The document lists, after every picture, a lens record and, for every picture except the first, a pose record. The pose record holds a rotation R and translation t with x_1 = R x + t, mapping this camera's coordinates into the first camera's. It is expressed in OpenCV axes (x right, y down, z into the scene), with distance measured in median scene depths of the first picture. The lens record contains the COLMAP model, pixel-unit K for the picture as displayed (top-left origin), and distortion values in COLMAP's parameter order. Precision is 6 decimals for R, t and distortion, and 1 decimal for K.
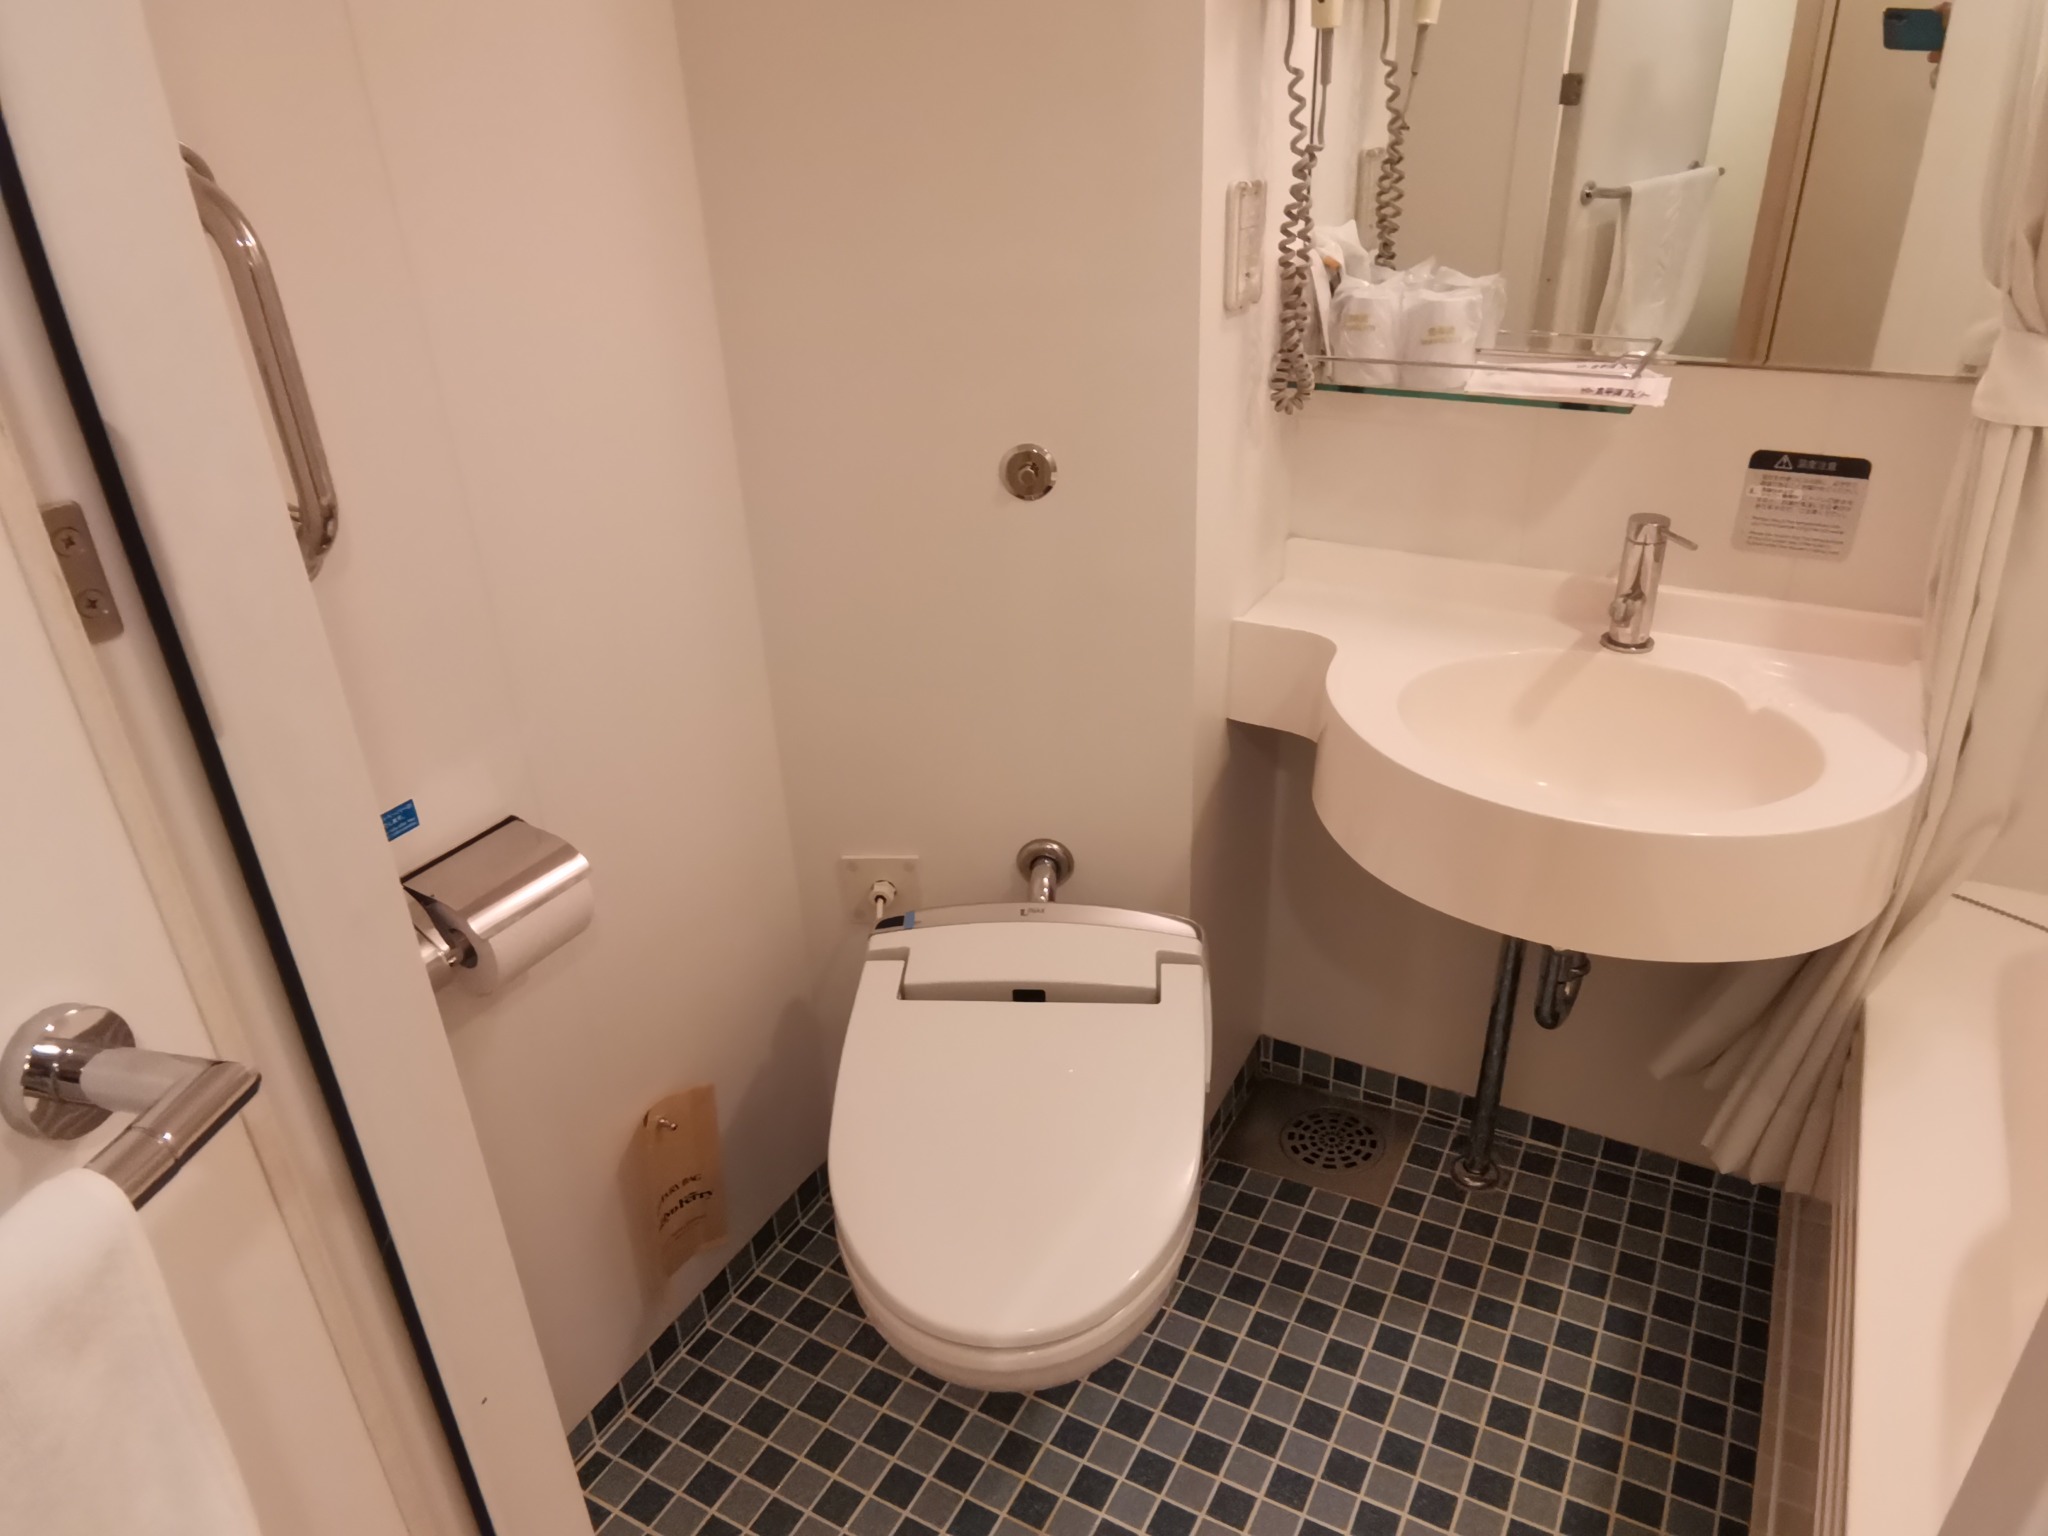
lens RADIAL K [[1350.6, 0, 1024.0], [0, 1350.6, 768.0], [0, 0, 1]] dist [0.035708, -0.044400]
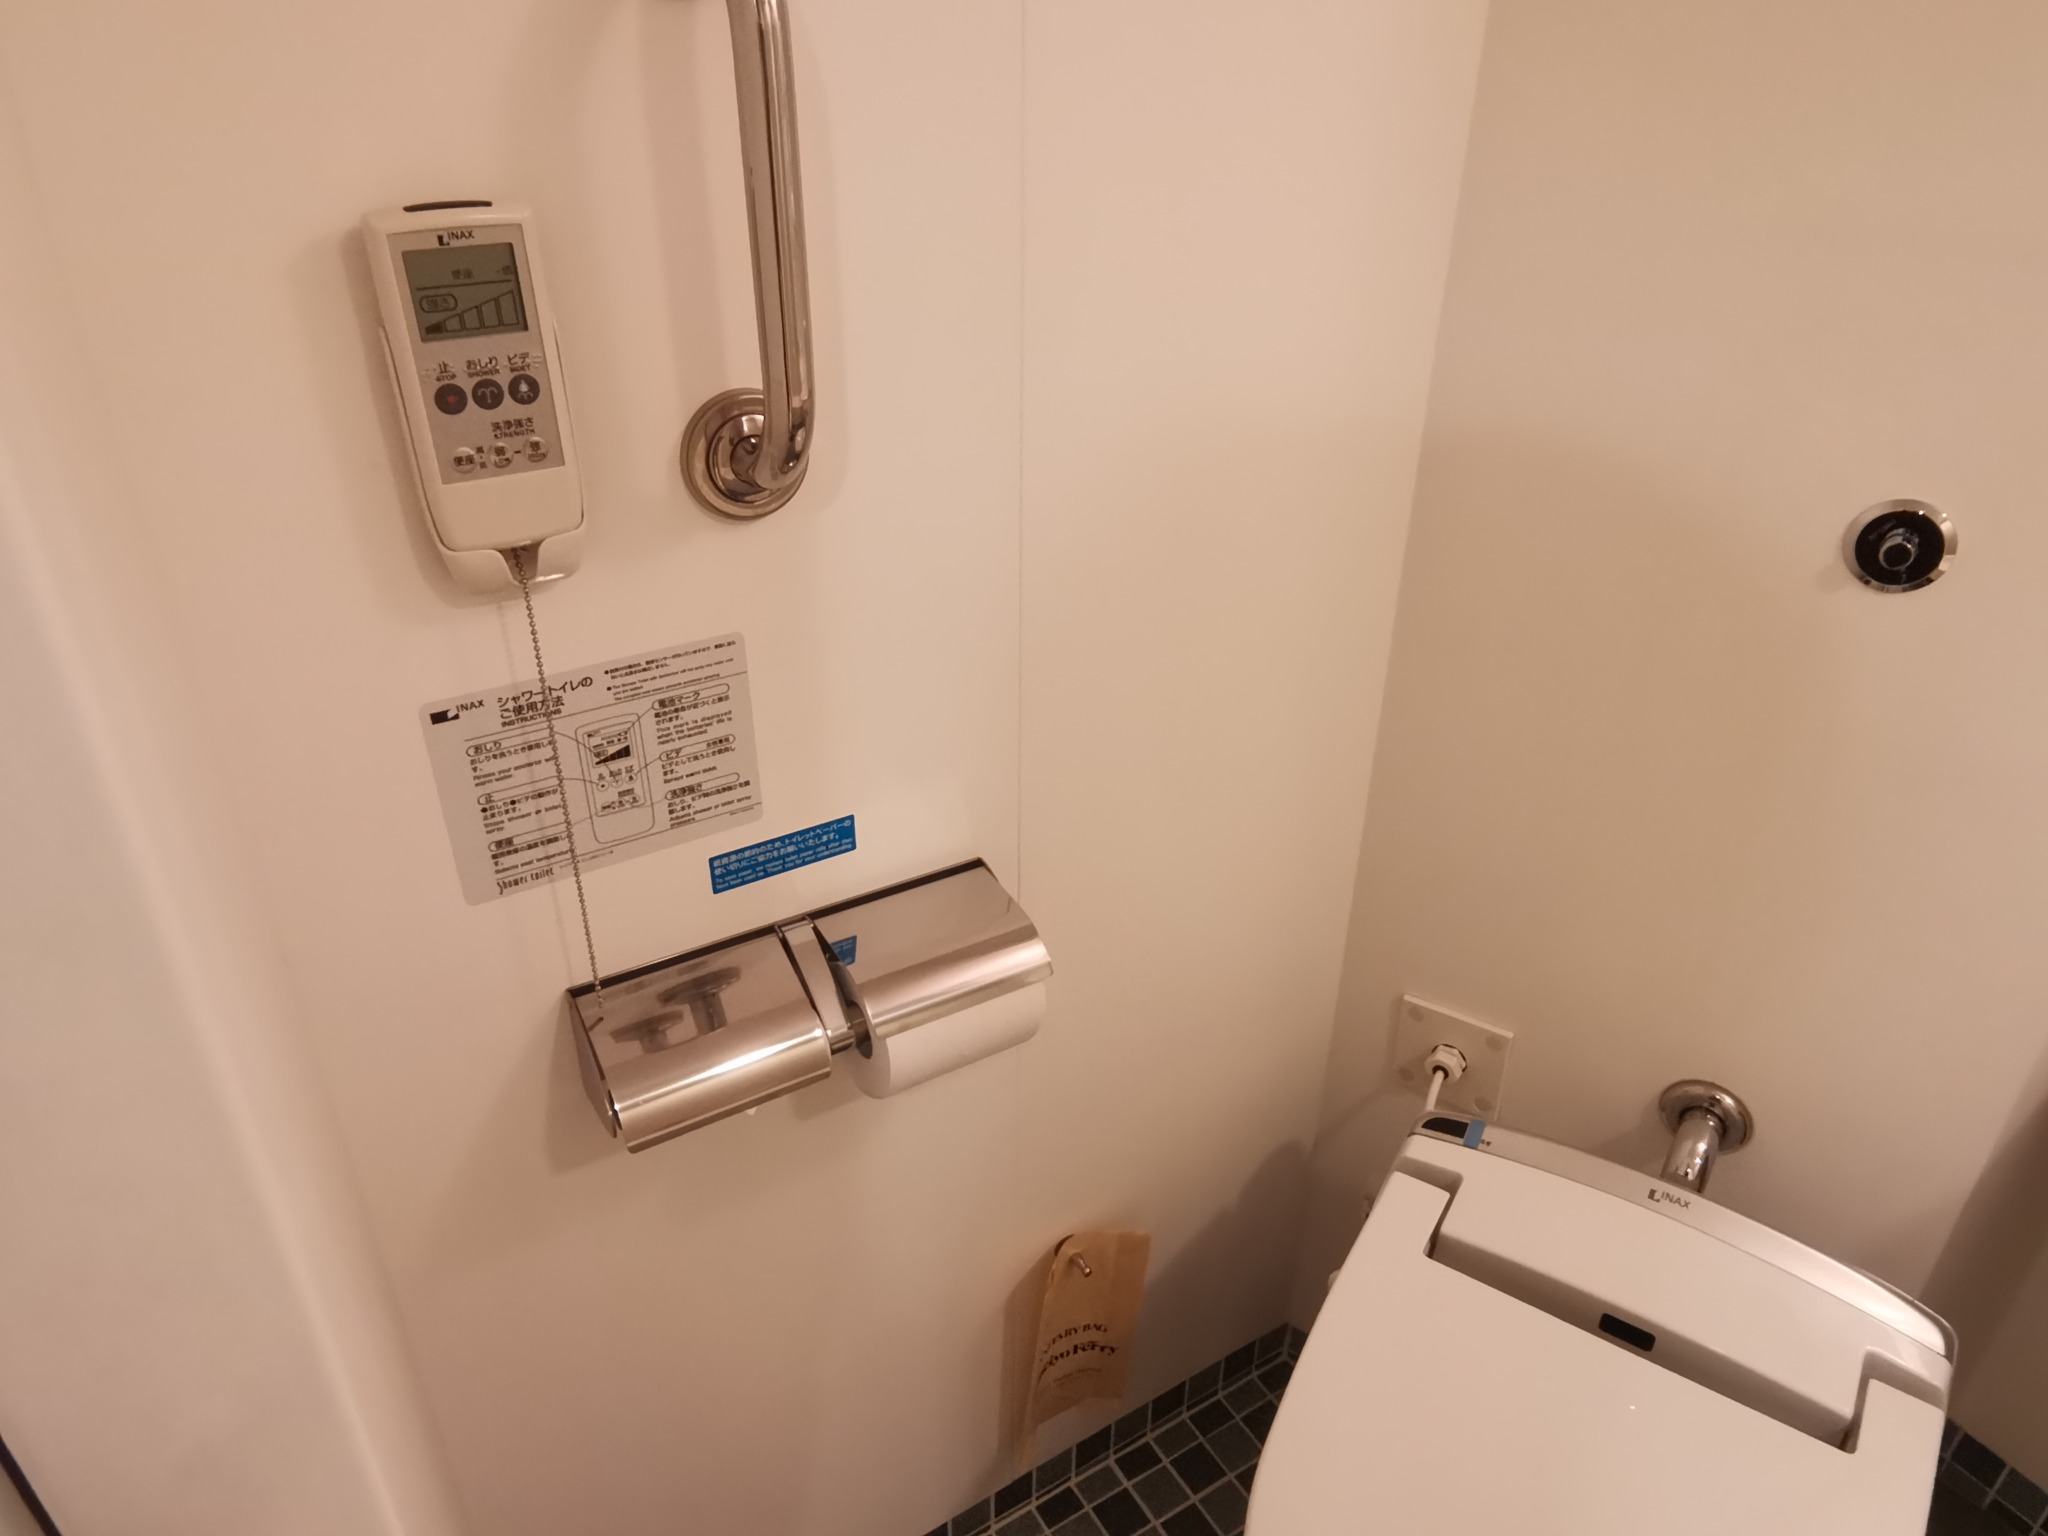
lens RADIAL K [[1350.6, 0, 1024.0], [0, 1350.6, 768.0], [0, 0, 1]] dist [0.035708, -0.044400]
pose [[0.871095, 0.284117, -0.400588, -0.060606], [-0.269407, 0.958434, 0.093933, -0.069688], [0.410626, 0.026097, 0.911431, 0.268099]]
